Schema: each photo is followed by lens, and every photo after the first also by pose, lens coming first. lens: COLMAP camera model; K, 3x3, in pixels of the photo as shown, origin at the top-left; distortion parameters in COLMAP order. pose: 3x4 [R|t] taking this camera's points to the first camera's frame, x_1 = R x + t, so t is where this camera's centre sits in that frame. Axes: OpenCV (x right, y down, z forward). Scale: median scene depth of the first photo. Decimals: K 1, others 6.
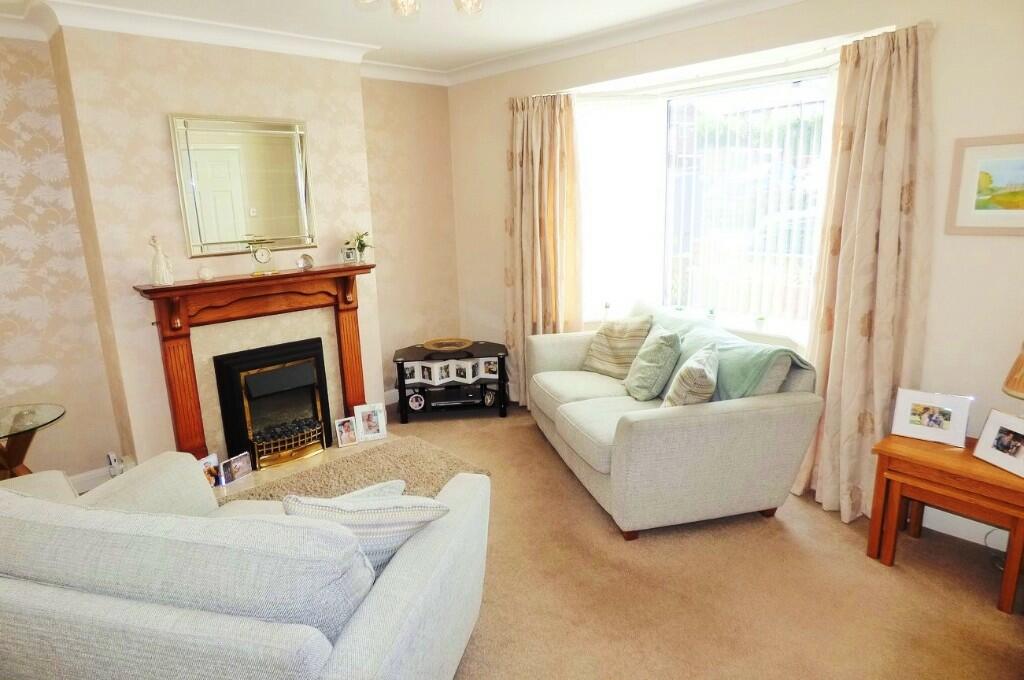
lens RADIAL K [[608.6, 0, 518.7], [0, 608.6, 341.0], [0, 0, 1]] dist [-0.001258, 0.002578]
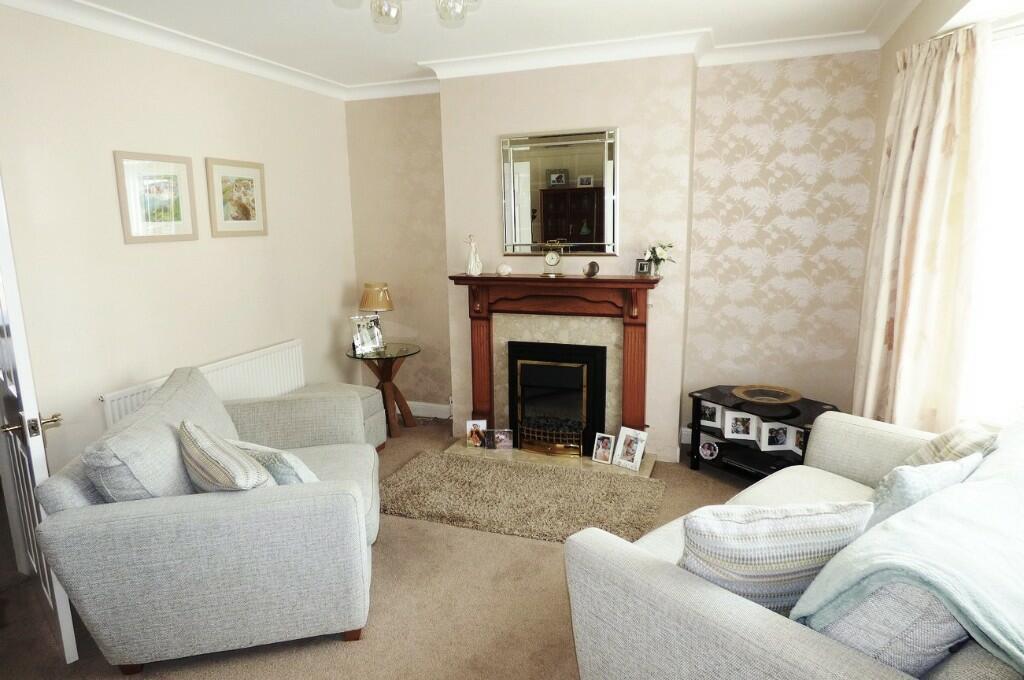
lens RADIAL K [[608.6, 0, 516.3], [0, 608.6, 336.9], [0, 0, 1]] dist [-0.001258, 0.002578]
pose [[0.473875, 0.200313, -0.857506, 0.448053], [-0.200854, 0.972702, 0.116226, -0.107516], [0.857380, 0.117157, 0.501173, 0.384944]]
